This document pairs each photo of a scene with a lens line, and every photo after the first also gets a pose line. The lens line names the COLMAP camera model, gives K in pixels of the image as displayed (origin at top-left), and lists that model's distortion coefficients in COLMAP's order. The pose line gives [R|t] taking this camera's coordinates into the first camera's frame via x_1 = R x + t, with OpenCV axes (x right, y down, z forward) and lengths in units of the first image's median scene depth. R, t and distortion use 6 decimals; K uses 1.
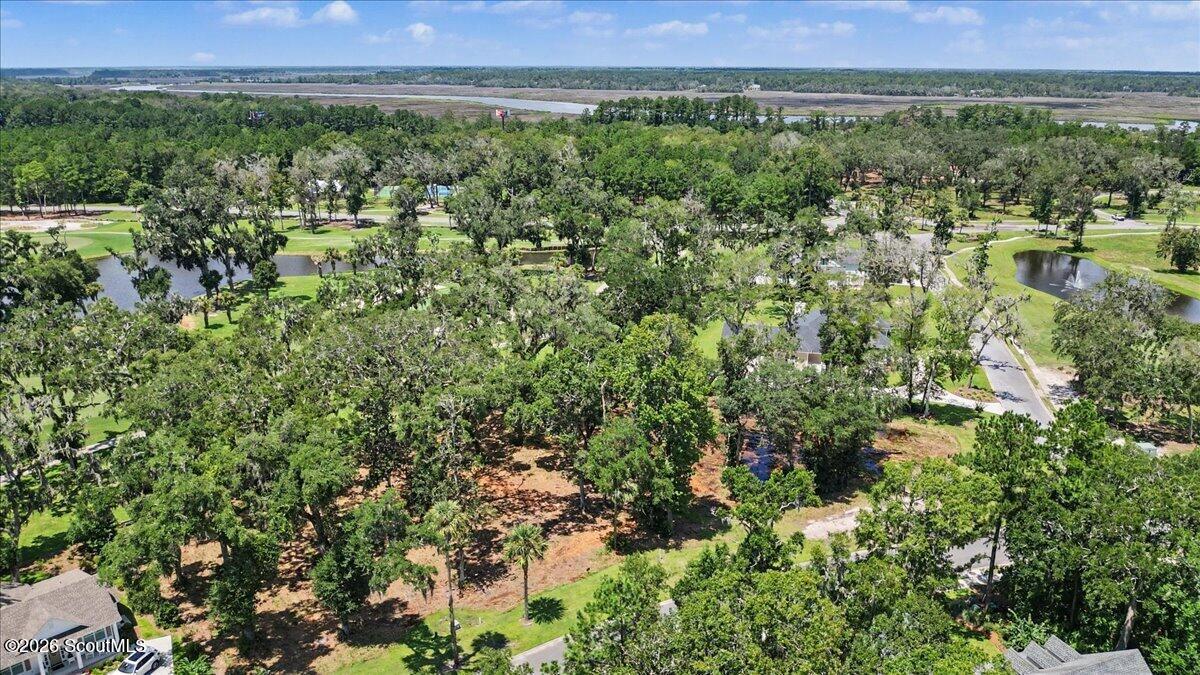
lens RADIAL K [[870.8, 0, 603.5], [0, 870.8, 344.1], [0, 0, 1]] dist [0.010092, -0.050215]
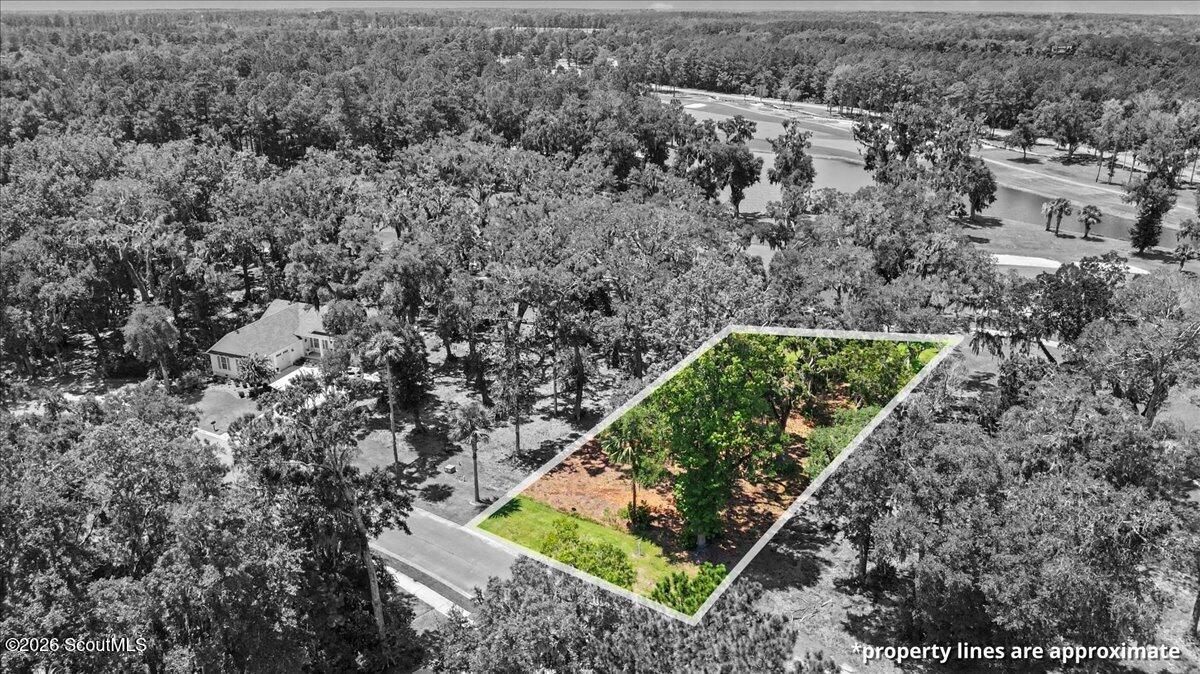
lens RADIAL K [[870.8, 0, 603.5], [0, 870.8, 343.6], [0, 0, 1]] dist [0.010092, -0.050215]
pose [[0.371326, 0.334803, -0.866039, 0.213068], [-0.287001, 0.928437, 0.235870, -0.035530], [0.883033, 0.160969, 0.440842, 0.181620]]
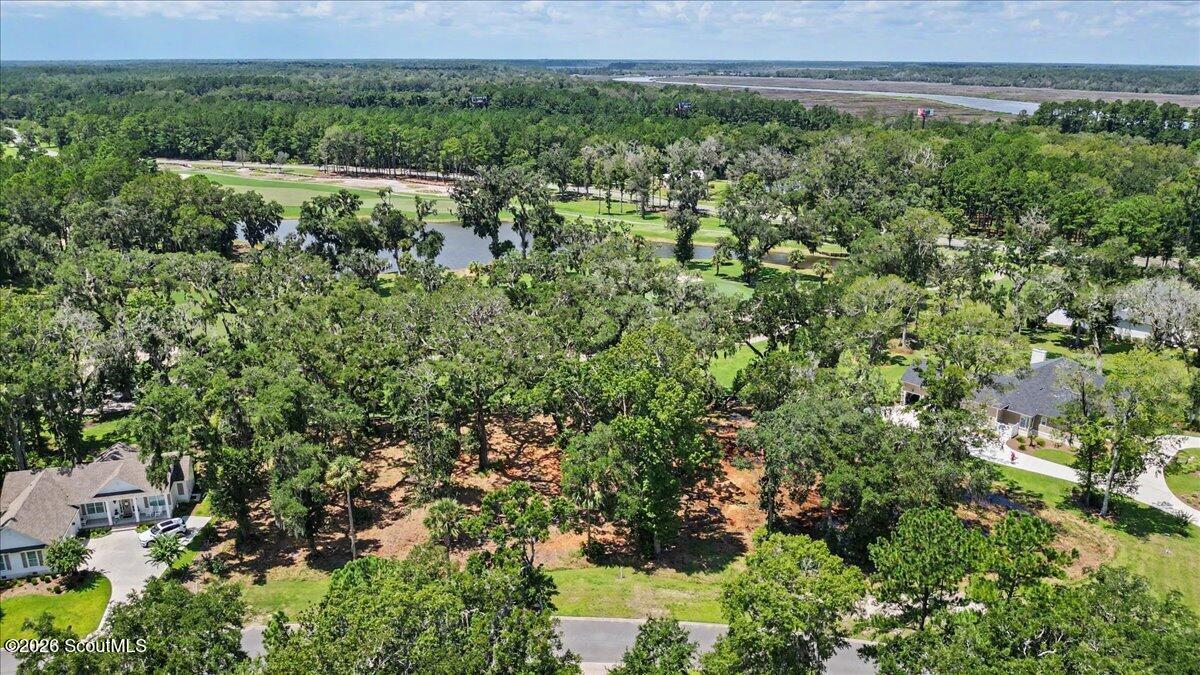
lens RADIAL K [[870.8, 0, 603.5], [0, 870.8, 344.1], [0, 0, 1]] dist [0.010092, -0.050215]
pose [[0.863319, 0.158702, -0.479056, 0.144596], [-0.156322, 0.986674, 0.045154, -0.014129], [0.479838, 0.035905, 0.876622, 0.045034]]
